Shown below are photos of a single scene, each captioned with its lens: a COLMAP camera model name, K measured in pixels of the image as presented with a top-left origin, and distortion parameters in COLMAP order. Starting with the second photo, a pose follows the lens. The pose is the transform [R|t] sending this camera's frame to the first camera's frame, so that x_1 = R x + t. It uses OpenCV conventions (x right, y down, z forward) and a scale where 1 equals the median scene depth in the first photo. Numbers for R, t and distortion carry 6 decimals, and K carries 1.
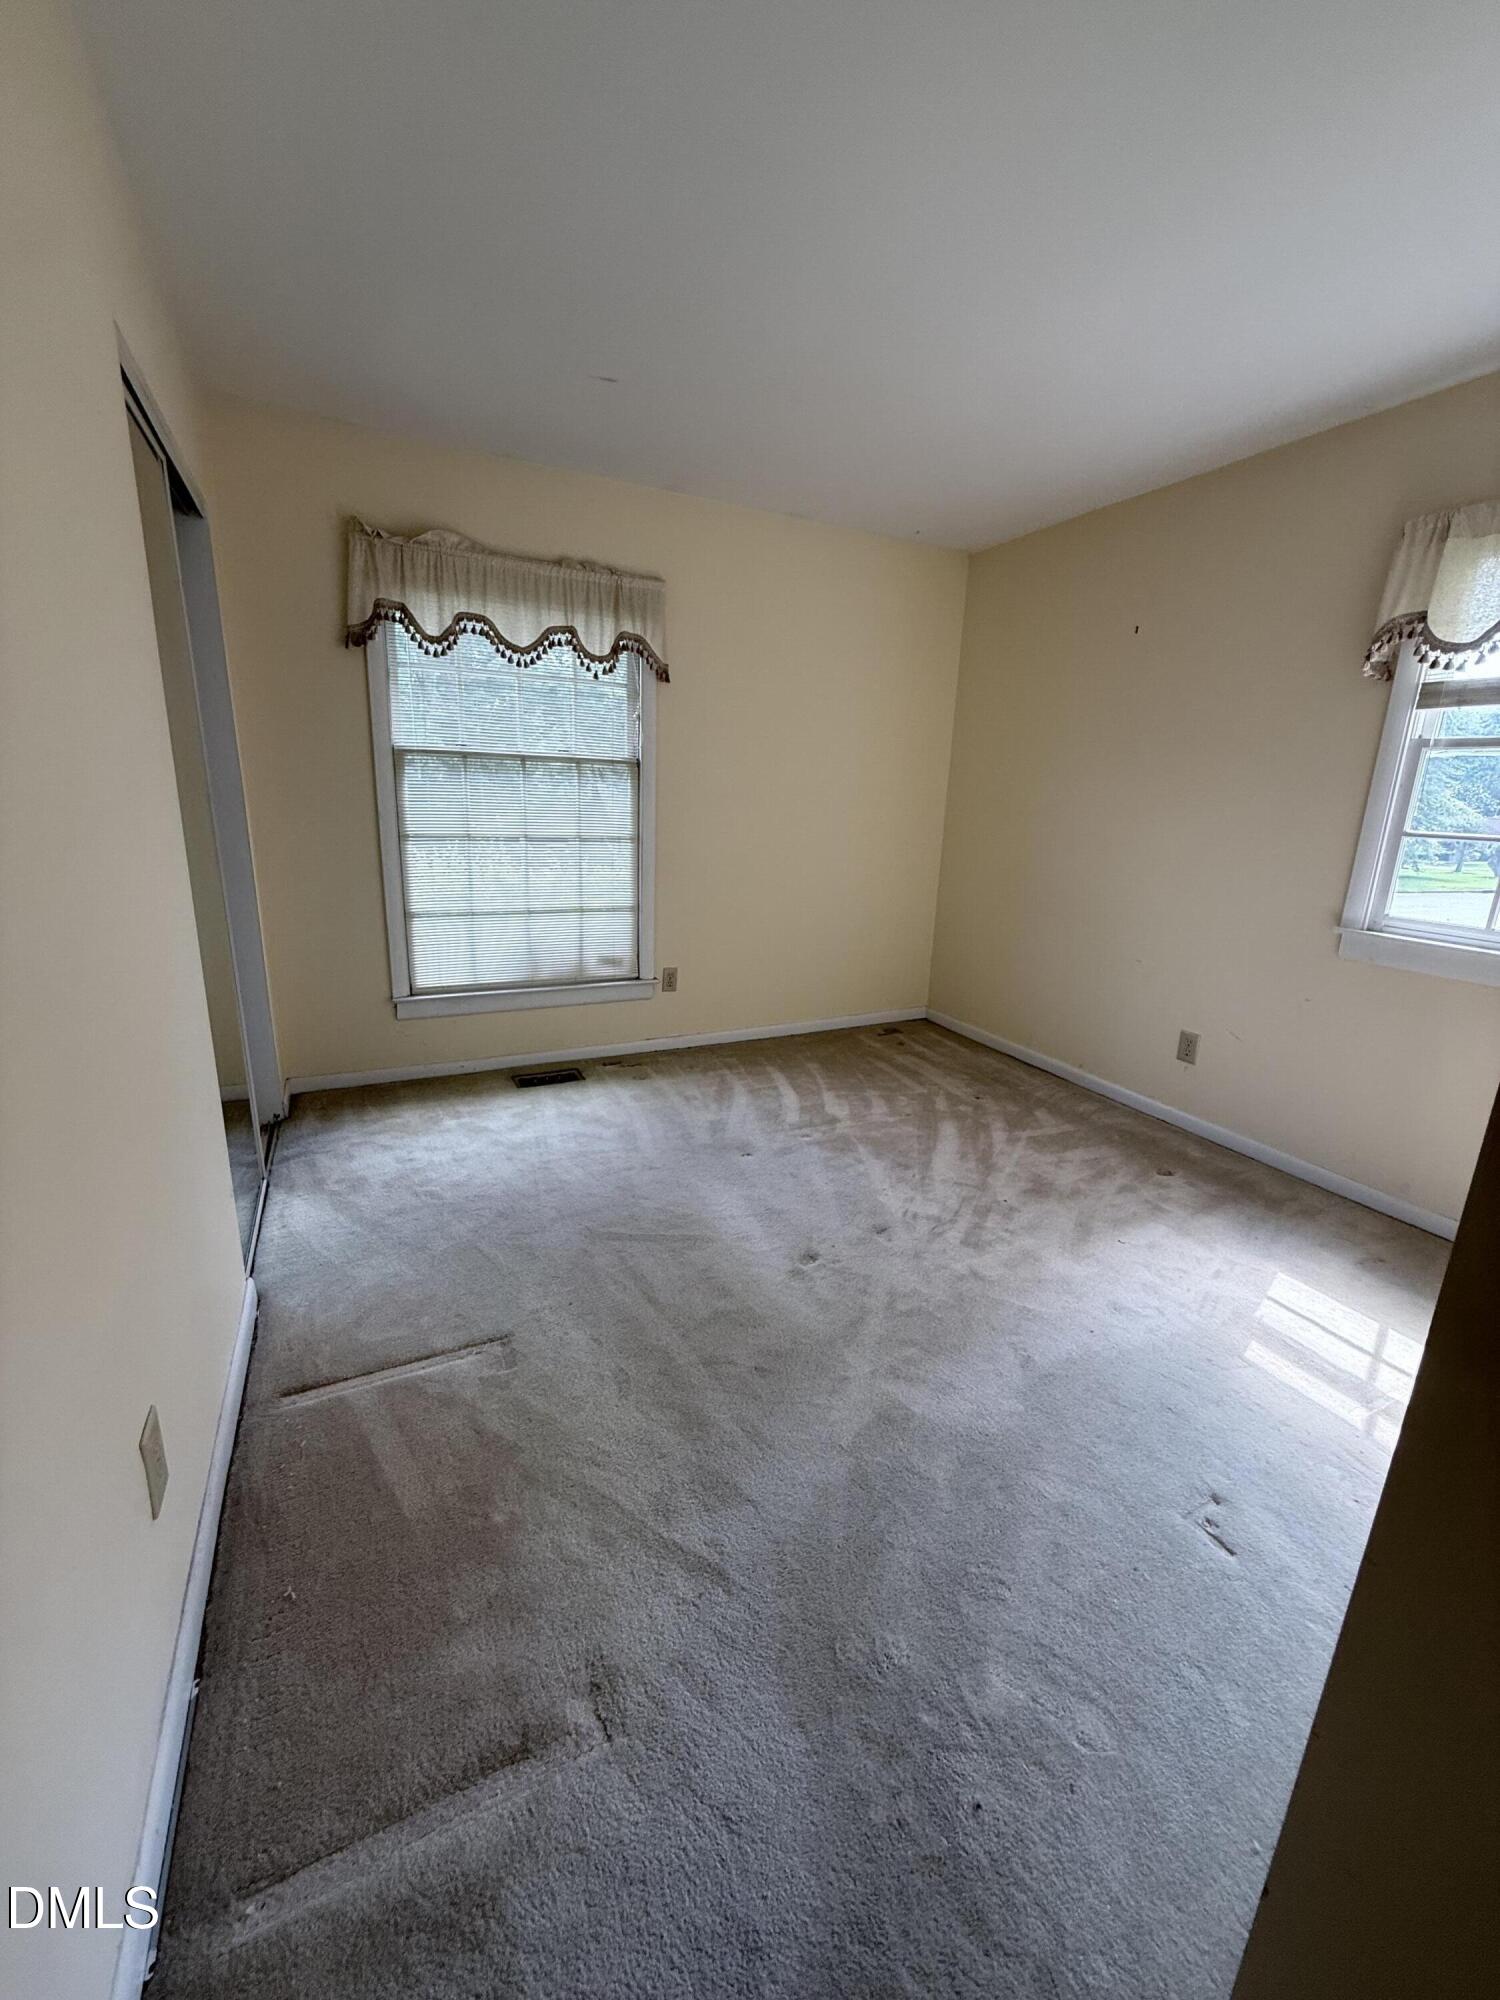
lens RADIAL K [[800.0, 0, 738.3], [0, 800.0, 997.5], [0, 0, 1]] dist [-0.000919, 0.000322]
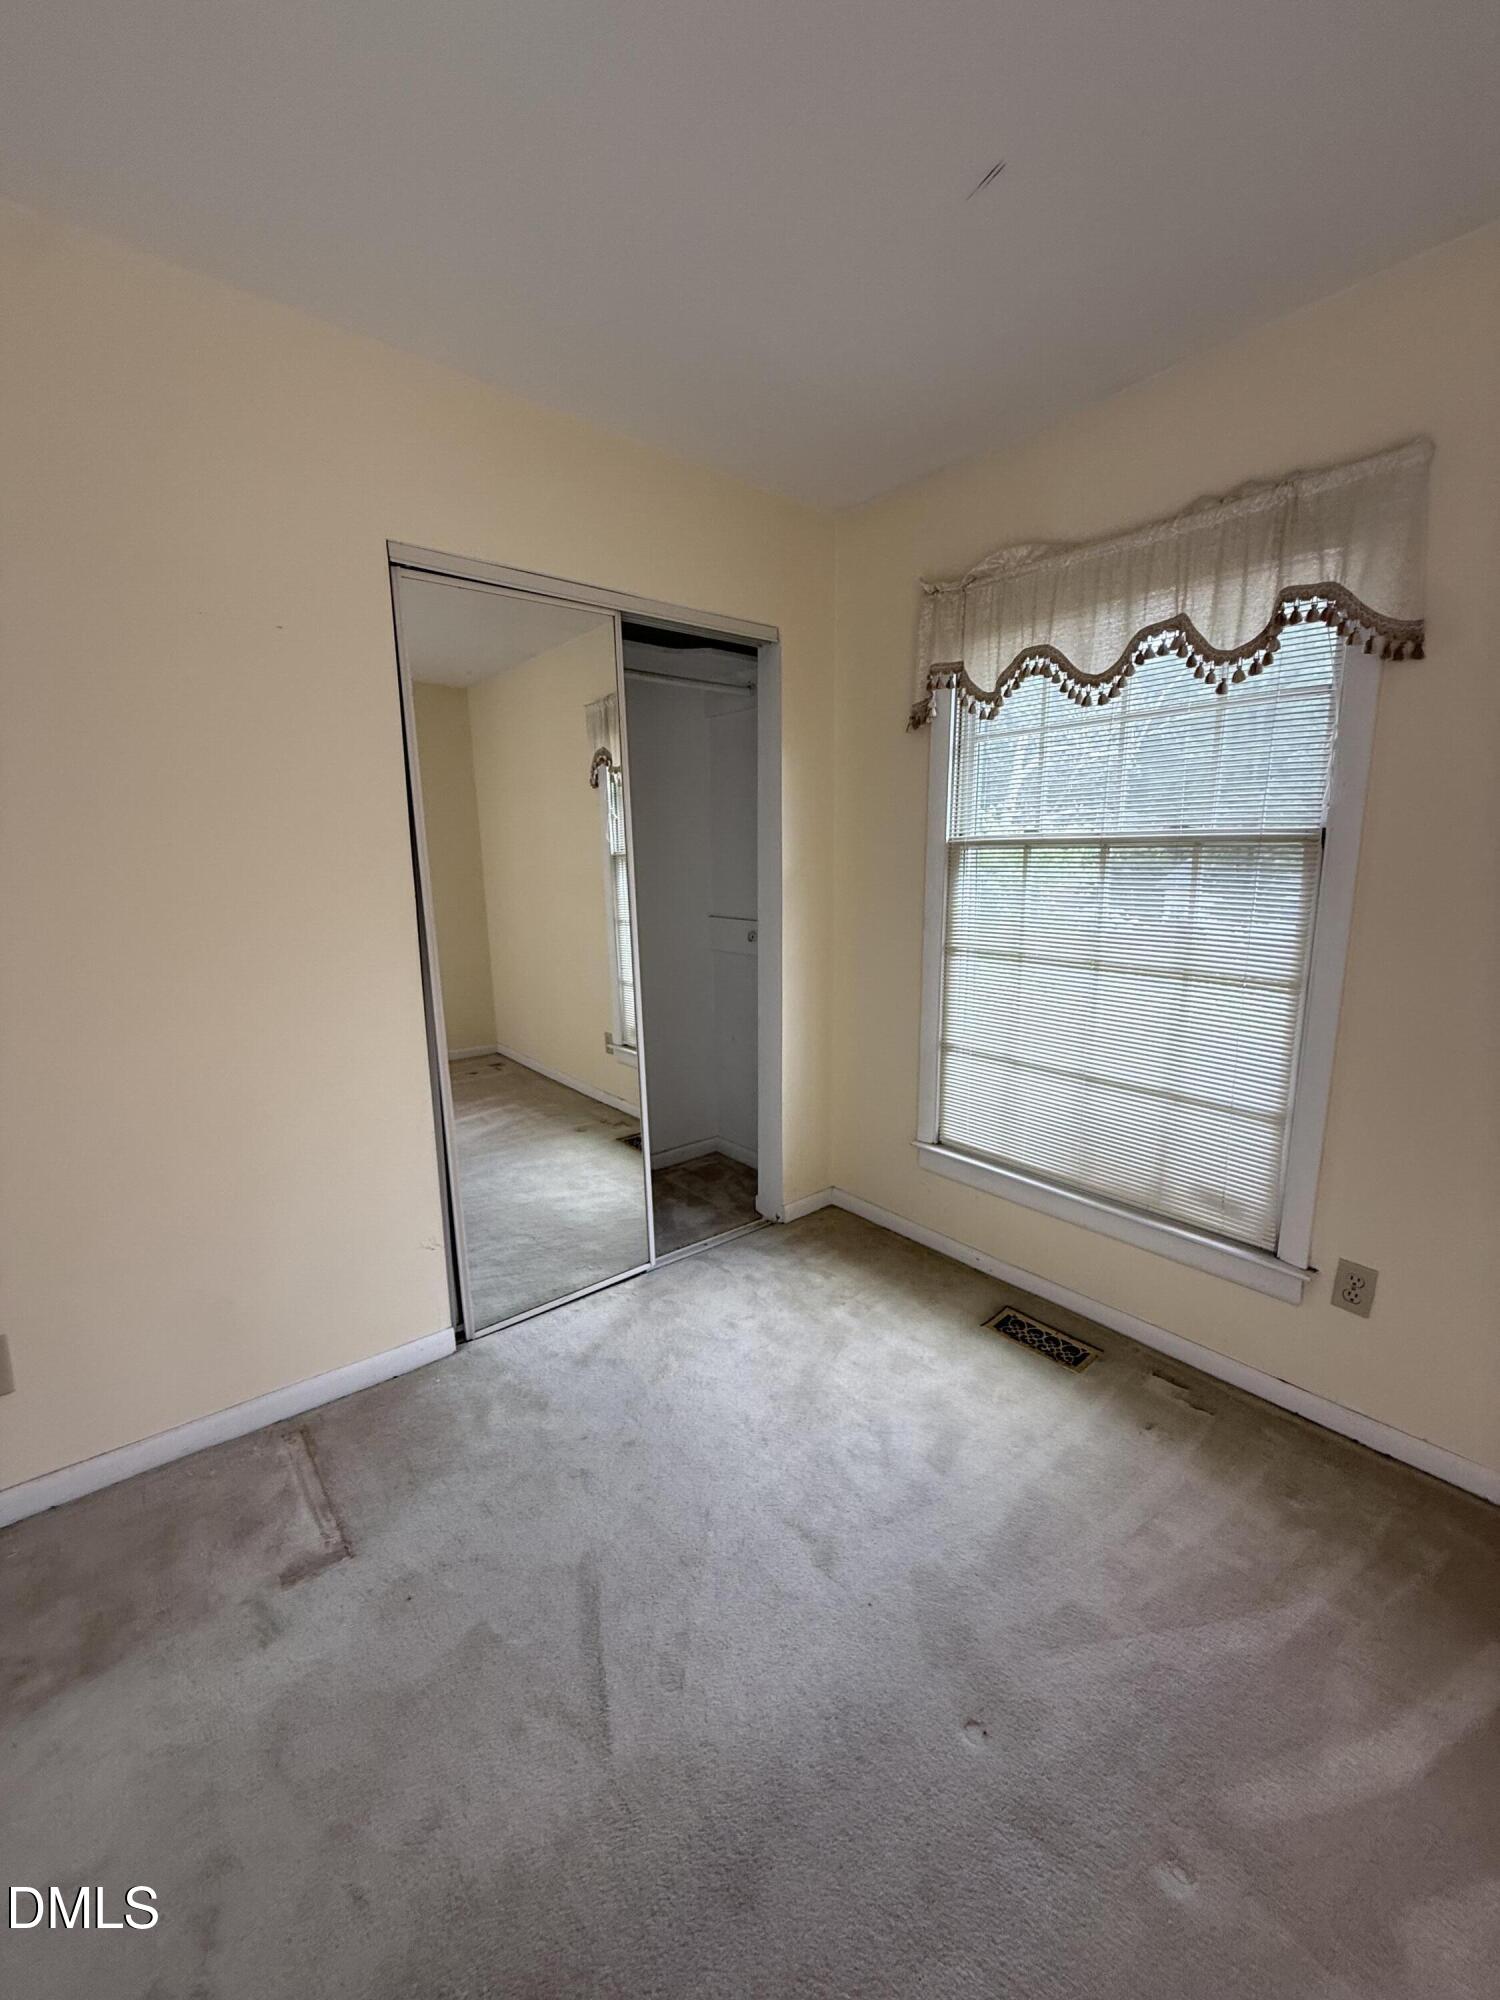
lens RADIAL K [[800.0, 0, 745.3], [0, 800.0, 992.9], [0, 0, 1]] dist [-0.000919, 0.000322]
pose [[0.235005, 0.124682, -0.963964, 0.301945], [-0.228623, 0.971005, 0.069857, -0.165152], [0.944724, 0.203968, 0.256697, 0.601441]]
